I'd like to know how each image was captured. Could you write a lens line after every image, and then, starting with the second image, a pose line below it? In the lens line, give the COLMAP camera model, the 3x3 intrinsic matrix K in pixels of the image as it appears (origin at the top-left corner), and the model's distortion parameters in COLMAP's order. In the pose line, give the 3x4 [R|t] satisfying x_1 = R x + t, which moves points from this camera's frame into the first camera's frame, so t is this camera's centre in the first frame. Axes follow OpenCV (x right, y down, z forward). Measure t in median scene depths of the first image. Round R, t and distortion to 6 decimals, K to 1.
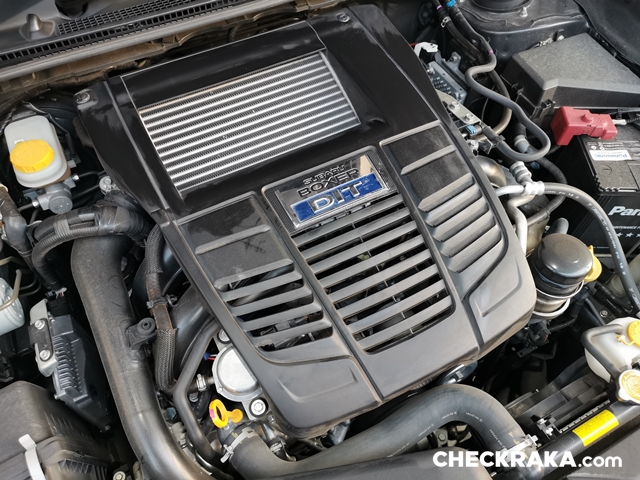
lens RADIAL K [[497.1, 0, 319.3], [0, 497.1, 243.8], [0, 0, 1]] dist [0.007908, 0.006772]
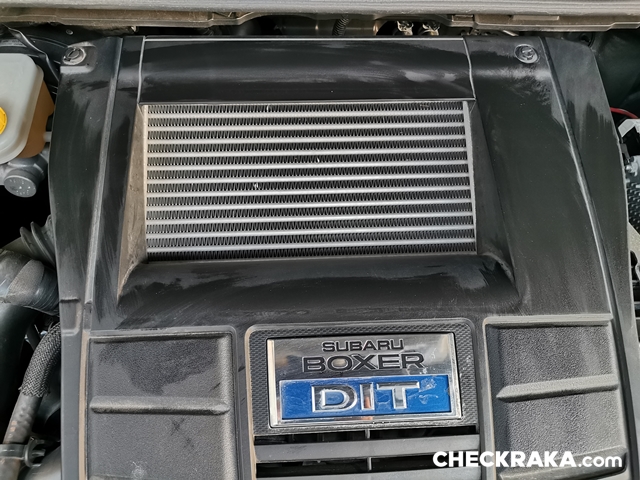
lens RADIAL K [[497.1, 0, 318.4], [0, 497.1, 243.0], [0, 0, 1]] dist [0.007908, 0.006772]
pose [[0.904270, 0.395662, -0.160457, 0.009272], [-0.374547, 0.915522, 0.146741, -0.277038], [0.204962, -0.072594, 0.976074, 0.407143]]
